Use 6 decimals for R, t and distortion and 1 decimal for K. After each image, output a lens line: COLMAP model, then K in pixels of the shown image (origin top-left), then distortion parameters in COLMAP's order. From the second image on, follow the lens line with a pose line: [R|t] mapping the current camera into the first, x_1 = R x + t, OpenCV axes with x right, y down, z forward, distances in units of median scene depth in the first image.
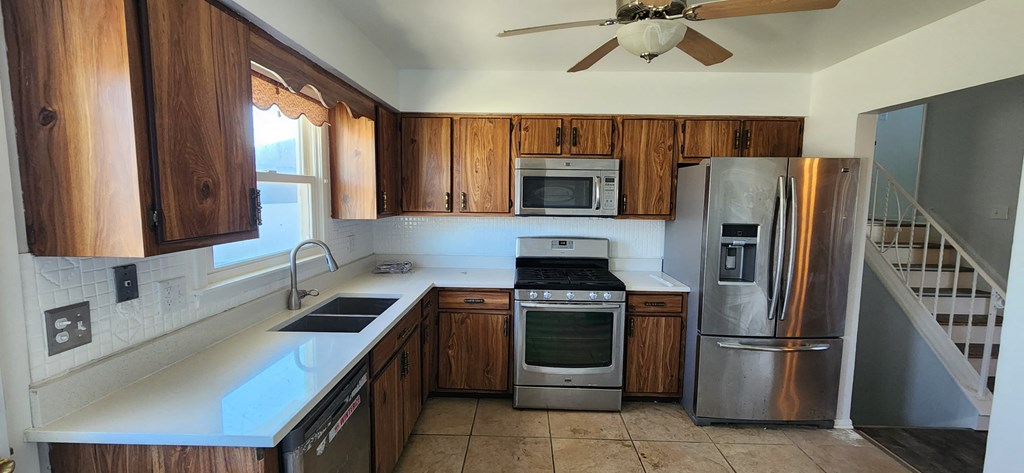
lens RADIAL K [[421.1, 0, 517.4], [0, 421.1, 235.5], [0, 0, 1]] dist [-0.000509, 0.000436]
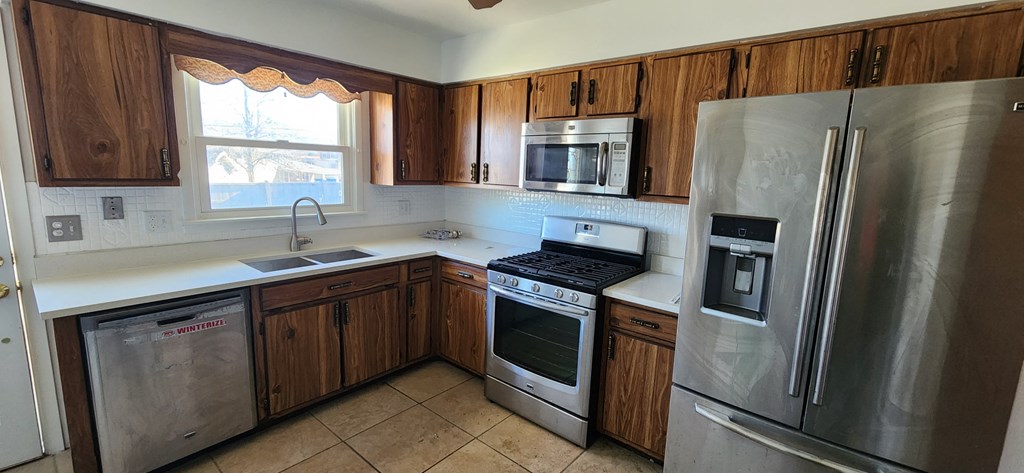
lens RADIAL K [[421.1, 0, 512.9], [0, 421.1, 237.1], [0, 0, 1]] dist [-0.000509, 0.000436]
pose [[0.780209, 0.114049, -0.615034, 0.562262], [-0.086601, 0.993464, 0.074365, -0.012831], [0.619495, -0.004758, 0.784986, 0.310078]]
